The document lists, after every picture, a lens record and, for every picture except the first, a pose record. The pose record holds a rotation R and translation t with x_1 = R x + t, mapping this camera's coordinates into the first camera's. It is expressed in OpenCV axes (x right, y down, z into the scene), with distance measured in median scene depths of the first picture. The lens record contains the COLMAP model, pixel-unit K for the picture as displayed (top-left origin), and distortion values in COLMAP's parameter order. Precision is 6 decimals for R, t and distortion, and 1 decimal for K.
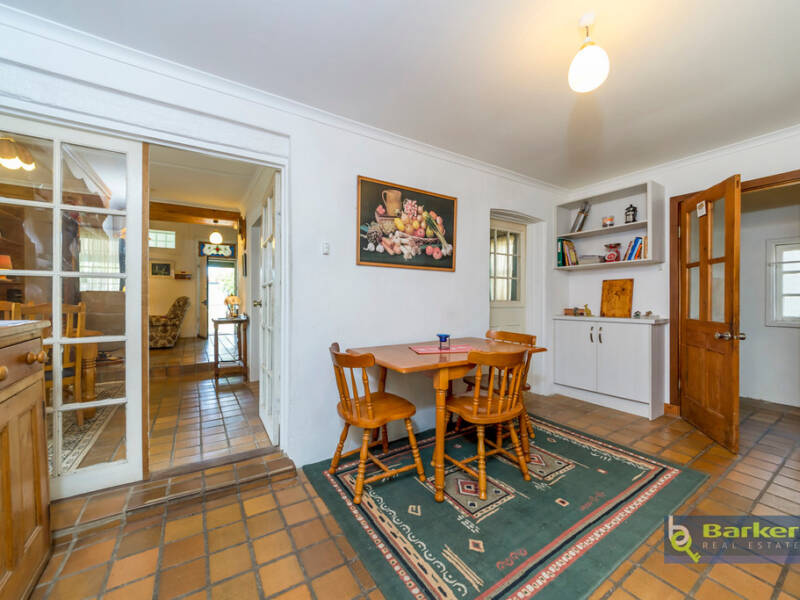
lens RADIAL K [[324.5, 0, 398.3], [0, 324.5, 297.4], [0, 0, 1]] dist [-0.001701, 0.000183]
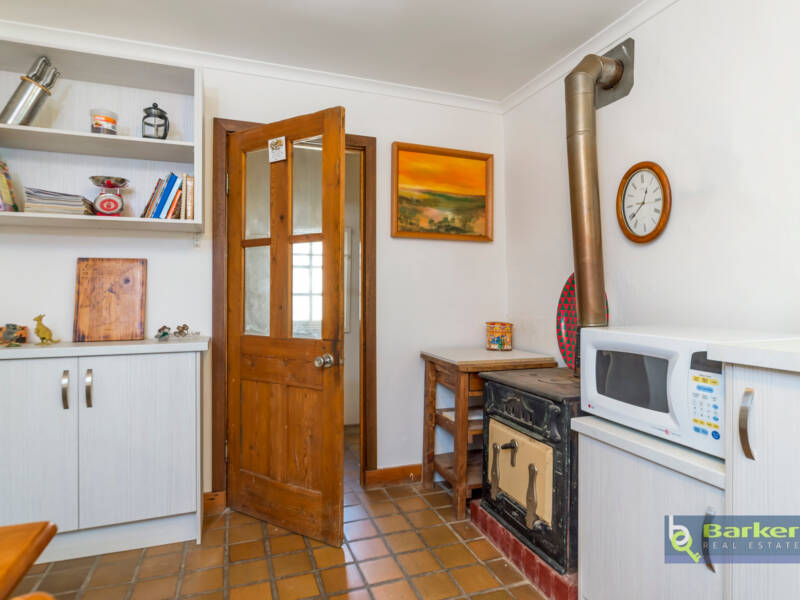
lens RADIAL K [[449.2, 0, 403.1], [0, 449.2, 296.9], [0, 0, 1]] dist [-0.007314, -0.003820]
pose [[0.203248, 0.007776, 0.979096, 0.158963], [-0.003629, 0.999968, -0.007189, 0.002038], [-0.979120, -0.002092, 0.203270, 0.535690]]
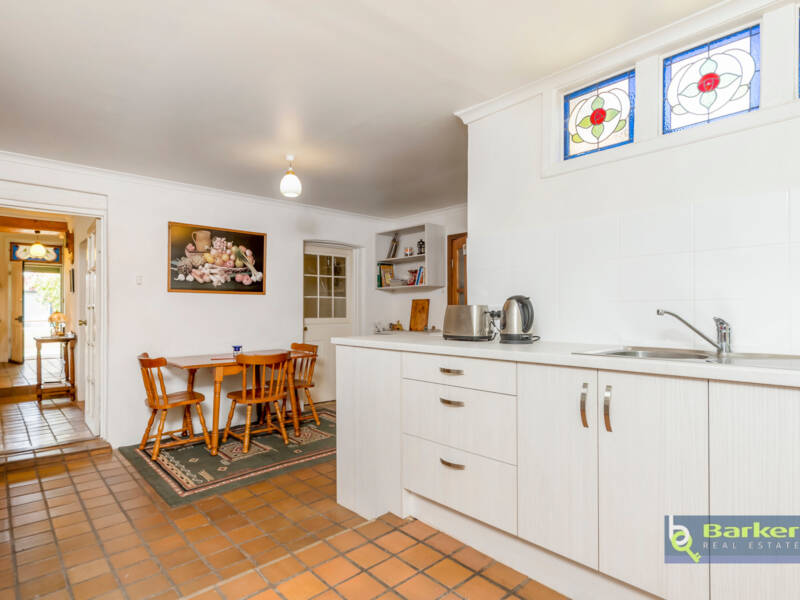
lens RADIAL K [[453.8, 0, 401.9], [0, 453.8, 306.9], [0, 0, 1]] dist [0.002613, -0.005348]
pose [[0.984306, -0.001362, 0.176465, 0.359279], [0.001604, 0.999998, -0.001233, -0.029665], [-0.176463, 0.001497, 0.984306, -0.708996]]
